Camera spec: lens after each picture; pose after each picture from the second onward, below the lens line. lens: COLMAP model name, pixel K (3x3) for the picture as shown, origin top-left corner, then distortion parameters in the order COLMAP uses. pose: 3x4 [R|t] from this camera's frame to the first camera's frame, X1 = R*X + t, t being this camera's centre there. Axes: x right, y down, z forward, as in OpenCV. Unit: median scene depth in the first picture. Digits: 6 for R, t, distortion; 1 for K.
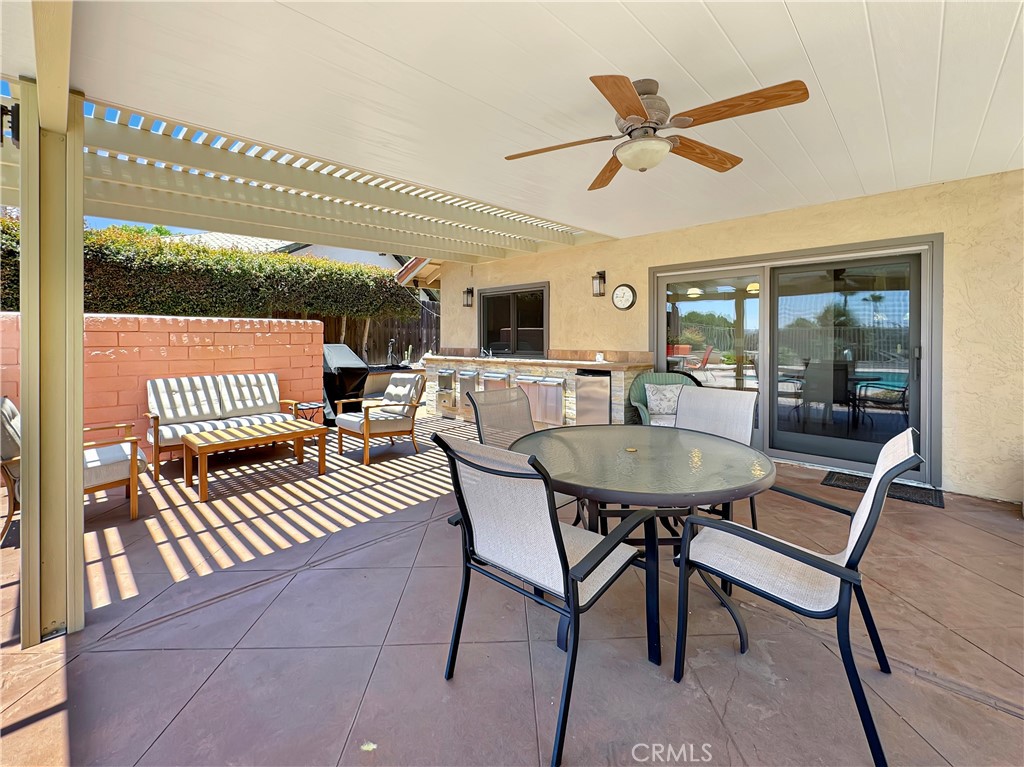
lens RADIAL K [[438.3, 0, 507.9], [0, 438.3, 383.2], [0, 0, 1]] dist [-0.000347, -0.000015]
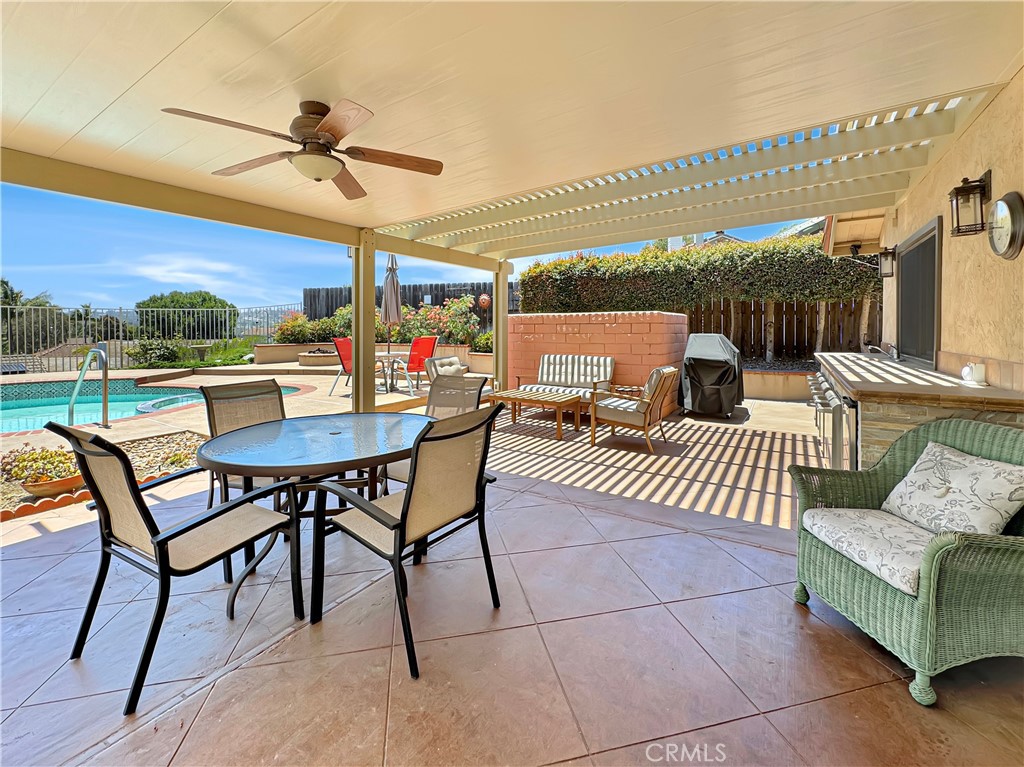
lens RADIAL K [[438.3, 0, 507.3], [0, 438.3, 383.4], [0, 0, 1]] dist [-0.000347, -0.000015]
pose [[0.188616, 0.122418, -0.974391, 0.551247], [-0.098046, 0.989590, 0.105349, -0.046395], [0.977144, 0.075664, 0.198655, 0.451453]]
